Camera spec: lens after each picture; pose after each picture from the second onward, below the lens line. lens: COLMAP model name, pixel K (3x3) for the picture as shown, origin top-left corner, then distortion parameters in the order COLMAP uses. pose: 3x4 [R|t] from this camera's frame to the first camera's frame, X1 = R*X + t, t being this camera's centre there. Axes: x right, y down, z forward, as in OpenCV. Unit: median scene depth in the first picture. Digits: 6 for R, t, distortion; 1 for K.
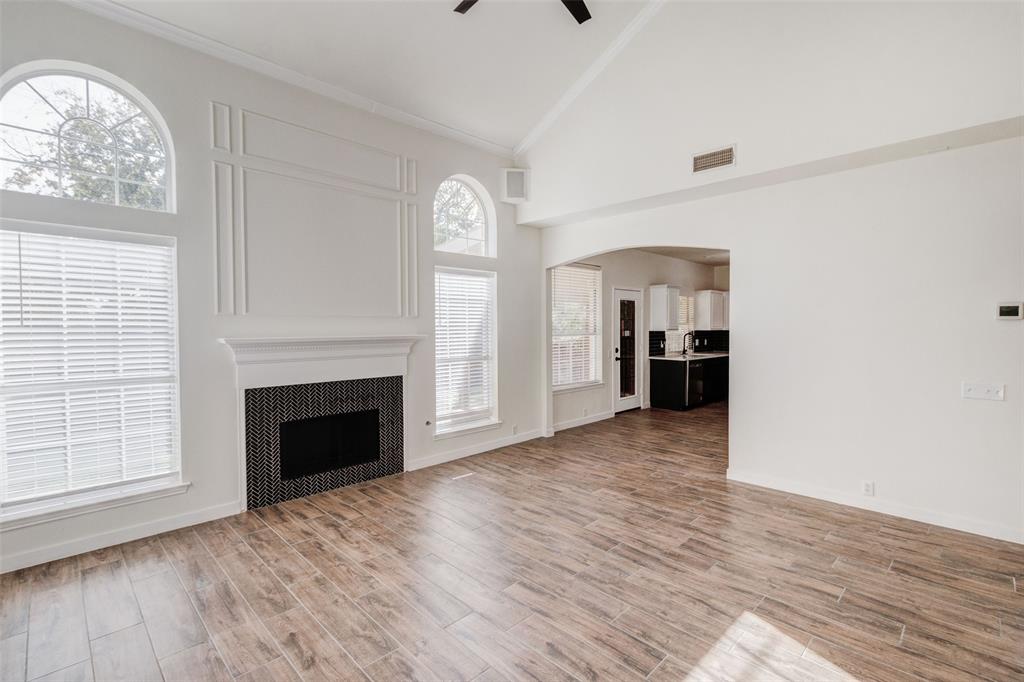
lens RADIAL K [[475.1, 0, 515.2], [0, 475.1, 334.7], [0, 0, 1]] dist [0.001974, 0.000108]
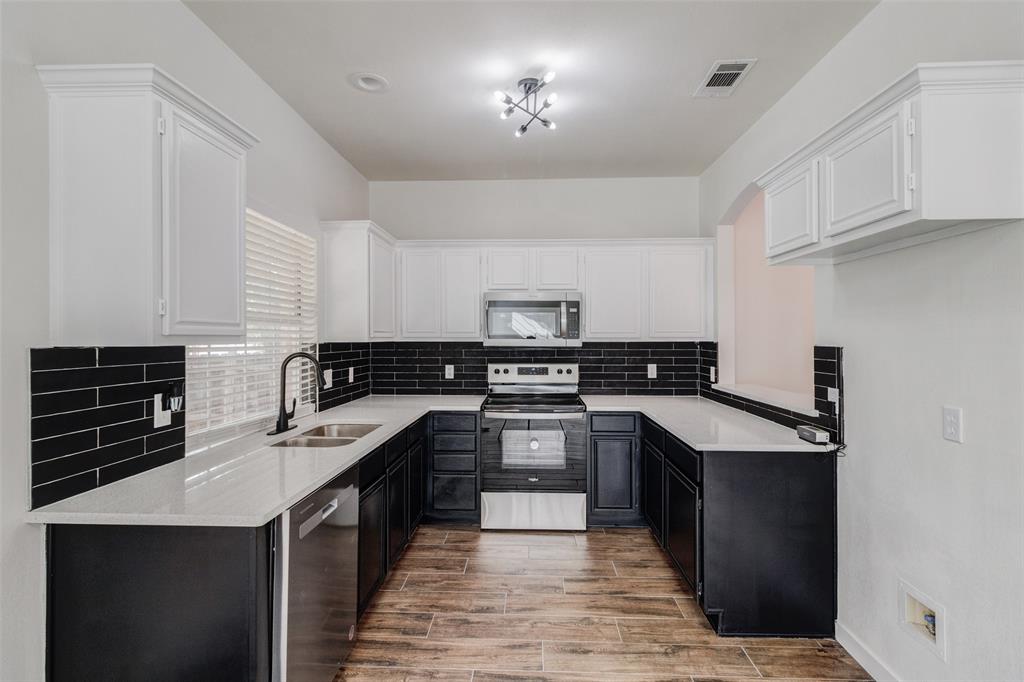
lens RADIAL K [[475.1, 0, 515.2], [0, 475.1, 334.7], [0, 0, 1]] dist [0.001974, 0.000108]
pose [[0.731380, 0.005650, 0.681947, 0.637808], [0.013216, 0.999660, -0.022456, -0.013726], [-0.681842, 0.025437, 0.731057, 1.689560]]
